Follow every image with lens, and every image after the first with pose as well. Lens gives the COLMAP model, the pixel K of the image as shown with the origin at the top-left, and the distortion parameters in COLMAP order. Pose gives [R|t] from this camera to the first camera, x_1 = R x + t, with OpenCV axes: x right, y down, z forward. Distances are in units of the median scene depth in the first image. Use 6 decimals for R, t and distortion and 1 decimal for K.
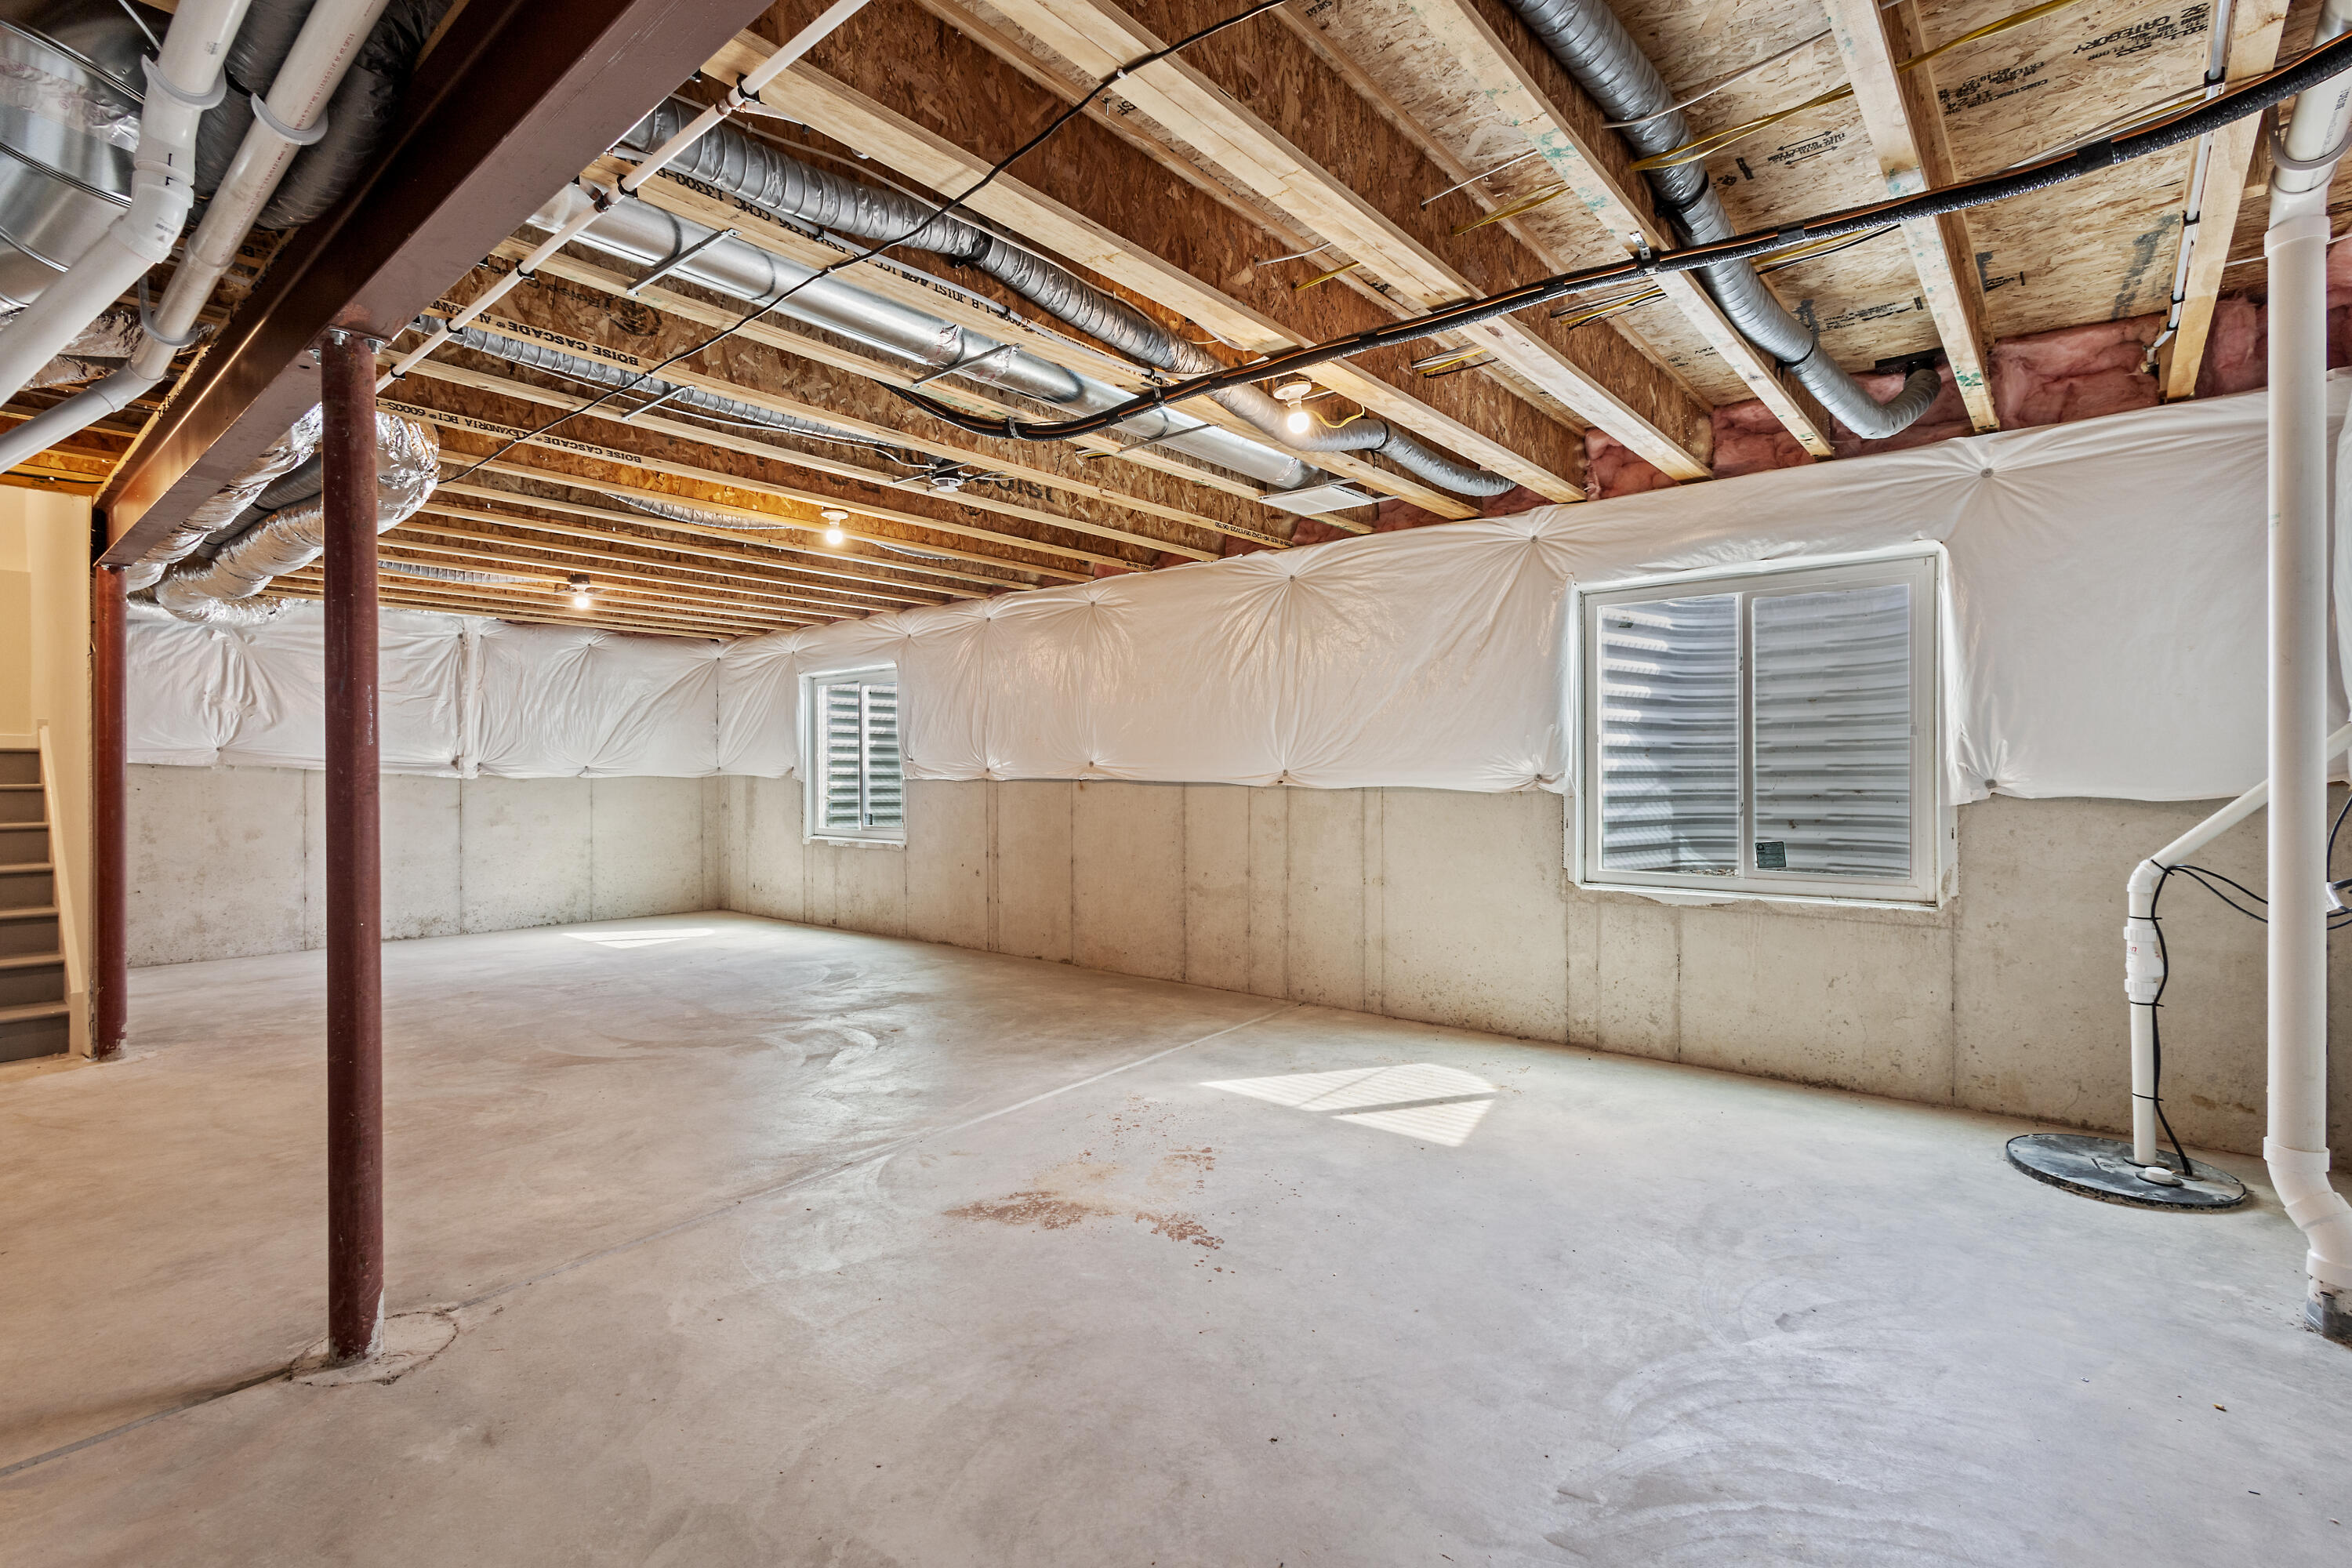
lens RADIAL K [[1080.4, 0, 1178.0], [0, 1080.4, 774.2], [0, 0, 1]] dist [0.009354, -0.001560]
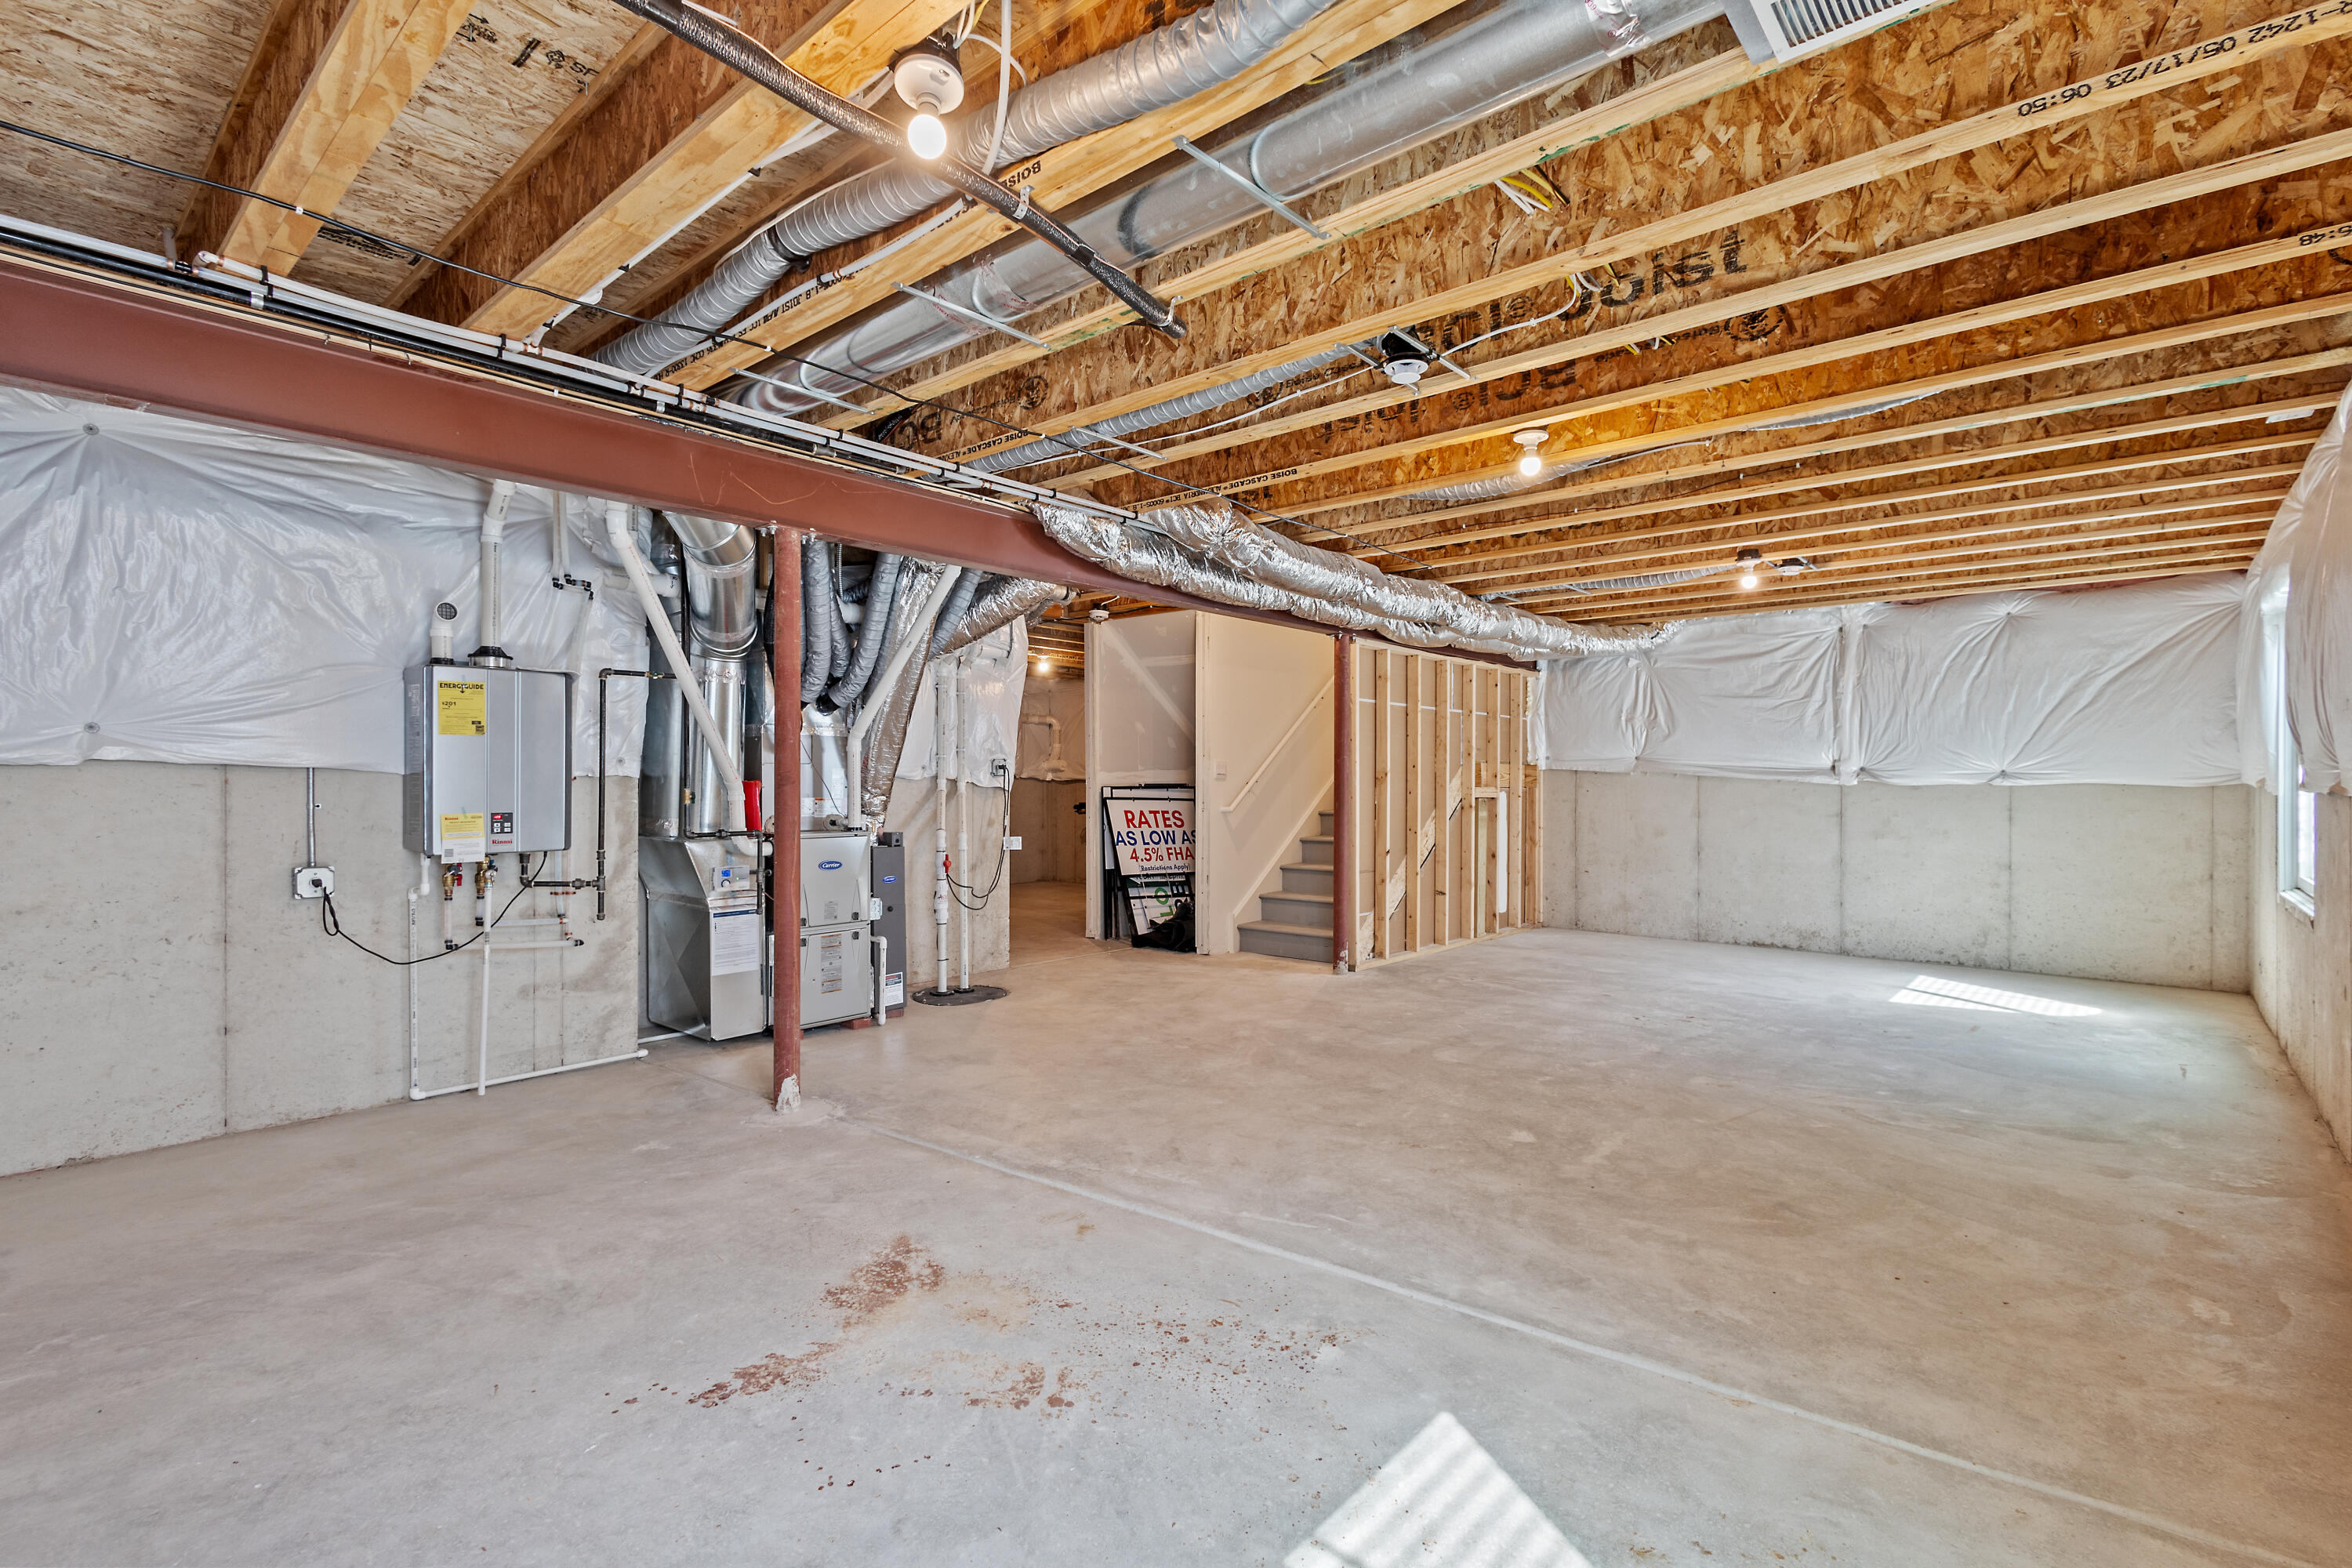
lens RADIAL K [[1080.4, 0, 1178.2], [0, 1080.4, 782.7], [0, 0, 1]] dist [0.009354, -0.001560]
pose [[-0.017263, 0.003883, -0.999843, 0.520274], [-0.002837, 0.999988, 0.003932, 0.000716], [0.999847, 0.002905, -0.017251, 0.893200]]
